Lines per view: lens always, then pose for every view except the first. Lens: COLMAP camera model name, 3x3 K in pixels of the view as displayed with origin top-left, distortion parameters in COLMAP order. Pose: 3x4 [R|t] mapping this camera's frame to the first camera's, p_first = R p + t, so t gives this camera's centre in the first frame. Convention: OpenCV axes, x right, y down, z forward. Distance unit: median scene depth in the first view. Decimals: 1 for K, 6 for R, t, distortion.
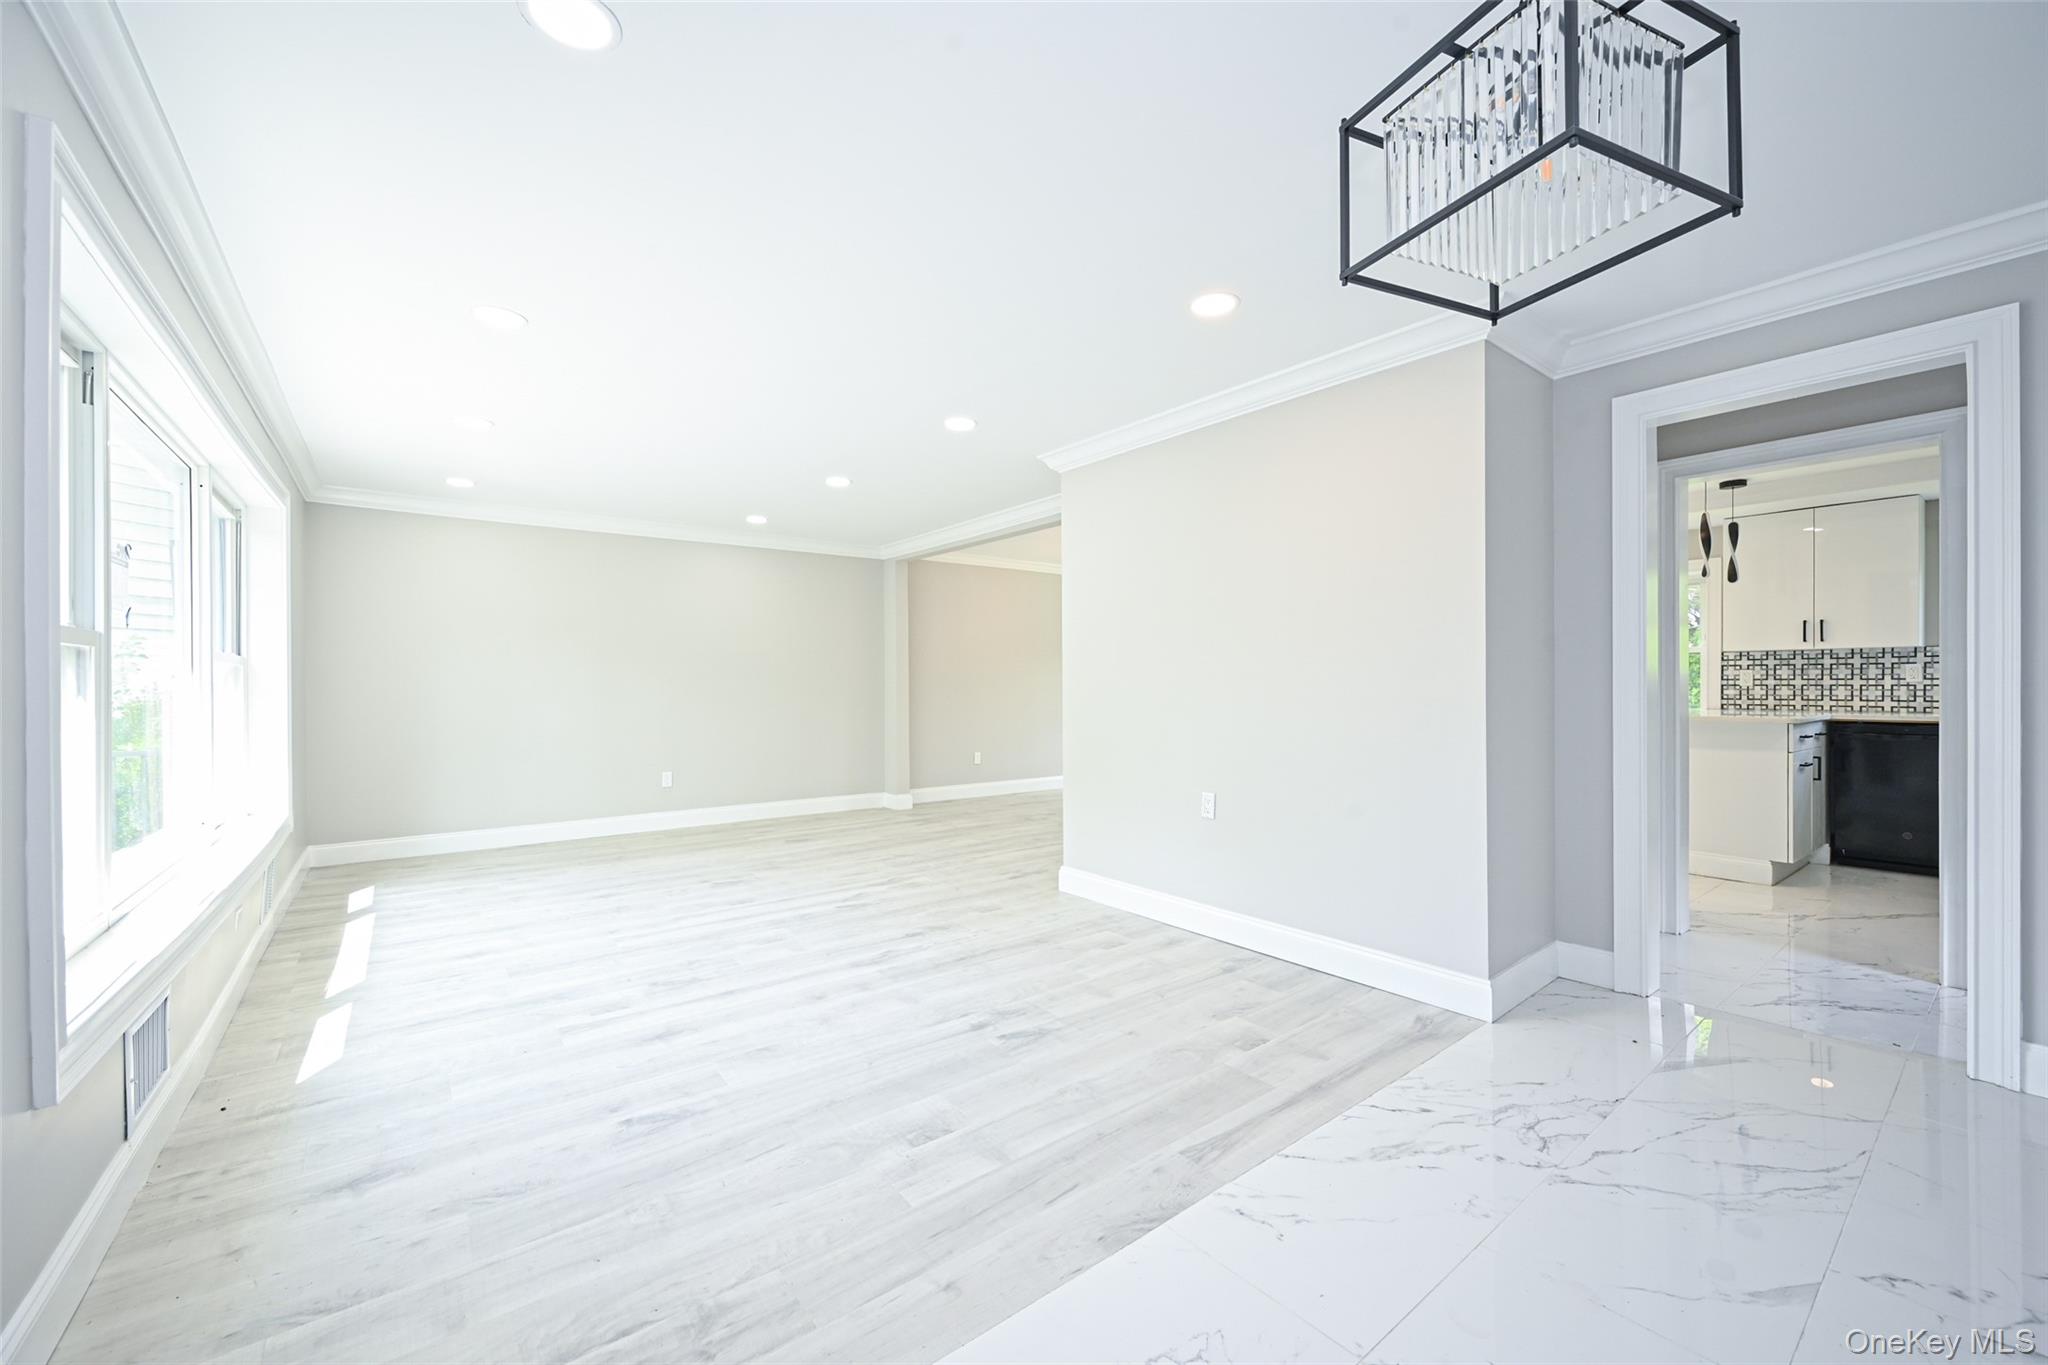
lens RADIAL K [[805.7, 0, 1026.3], [0, 805.7, 688.5], [0, 0, 1]] dist [-0.002831, 0.001016]
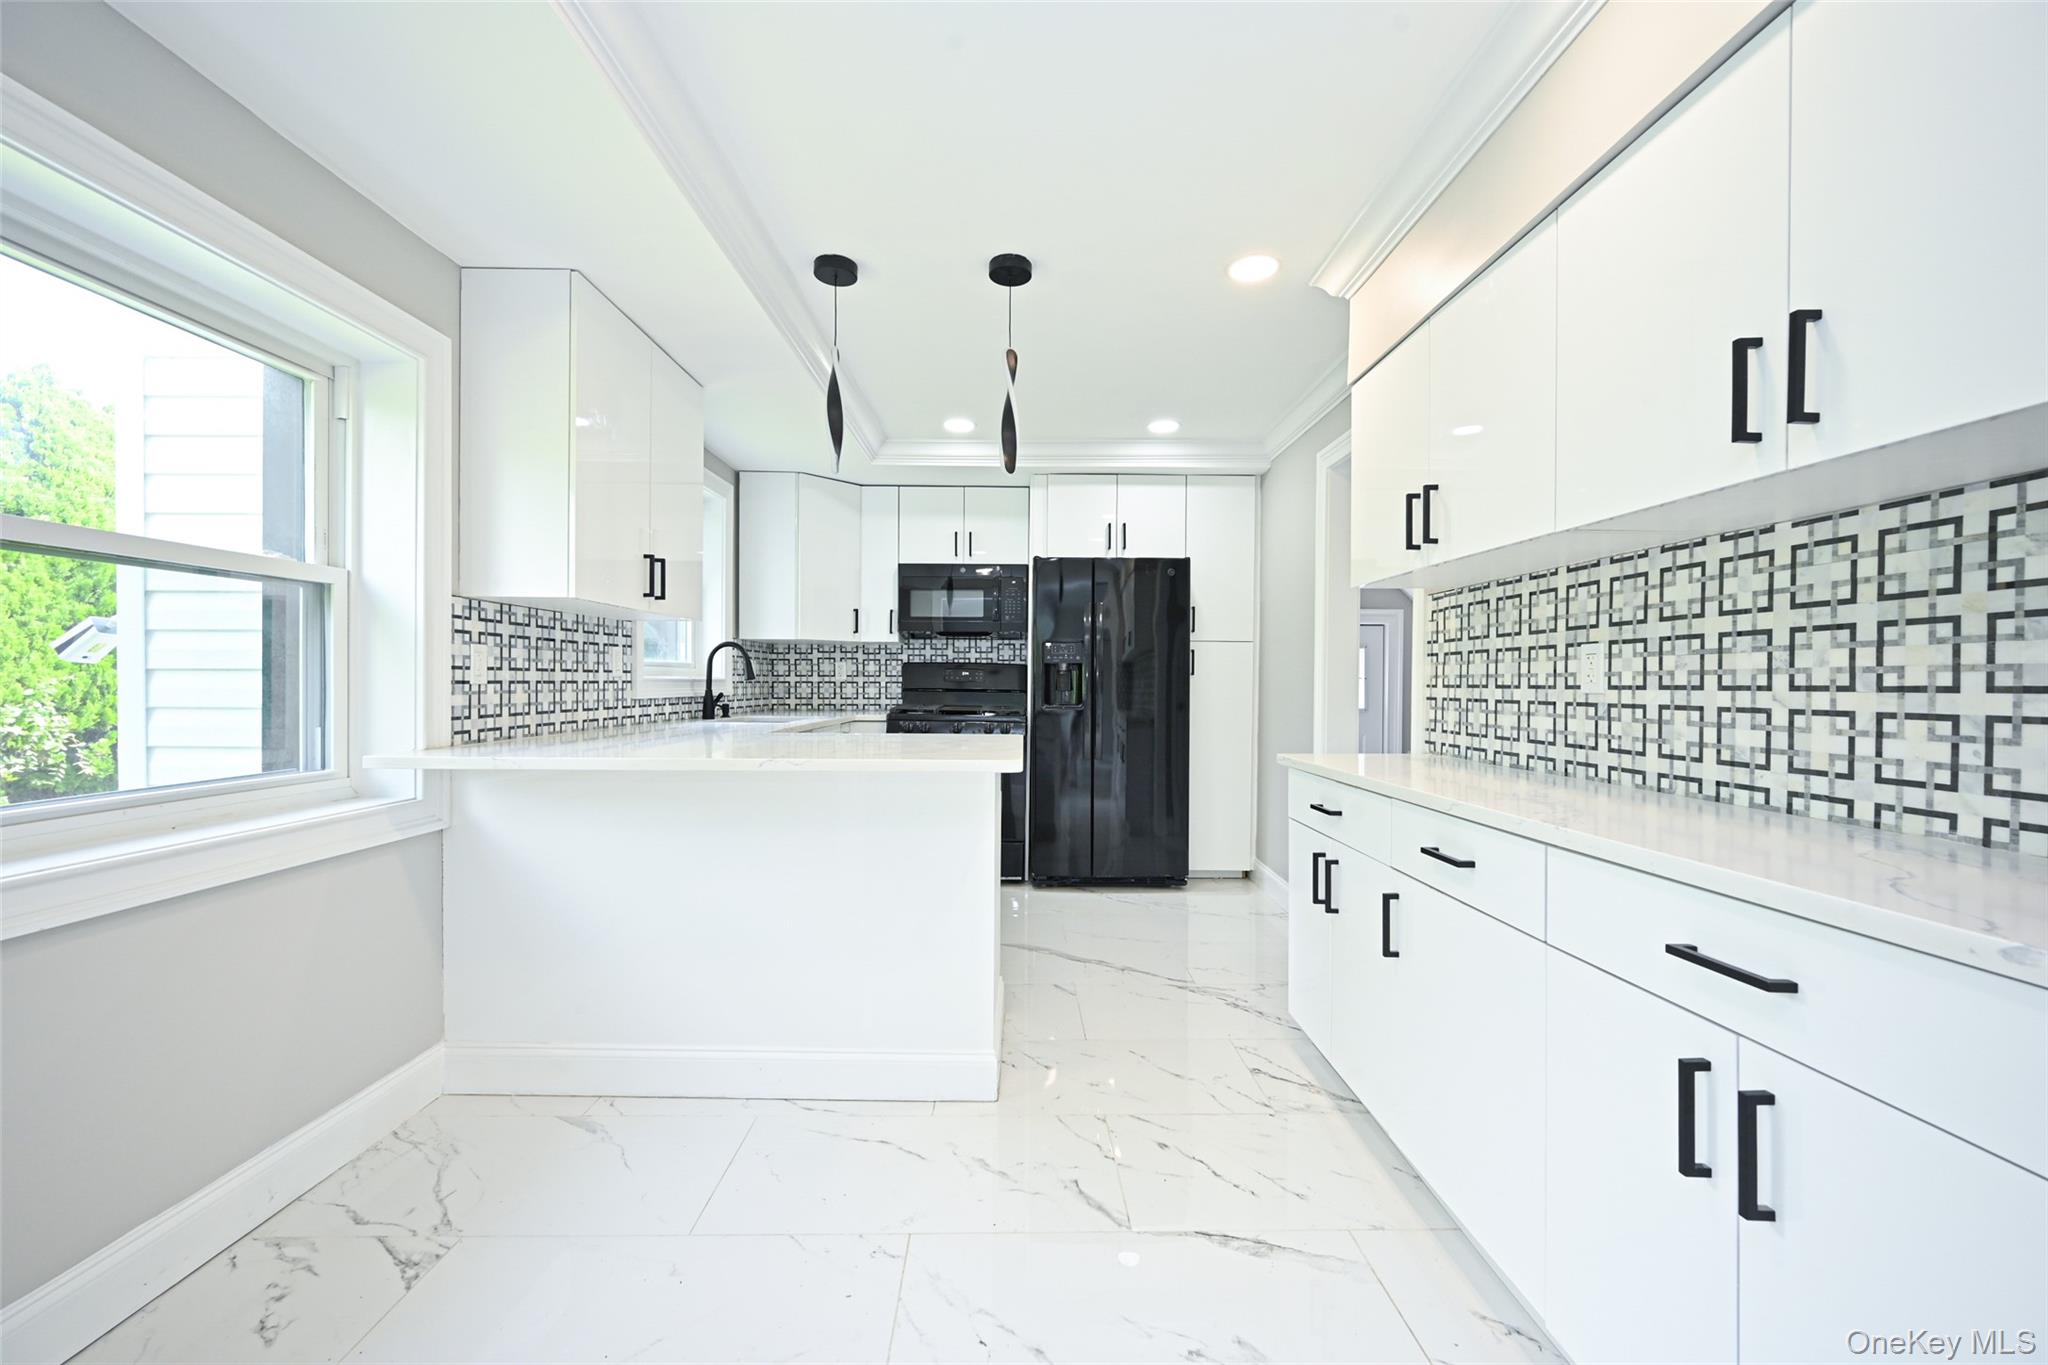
lens RADIAL K [[805.7, 0, 1028.9], [0, 805.7, 675.8], [0, 0, 1]] dist [-0.002831, 0.001016]
pose [[-0.802263, 0.000222, 0.596970, 0.607831], [-0.001611, 0.999995, -0.002538, -0.009543], [-0.596968, -0.002998, -0.802260, 1.630273]]
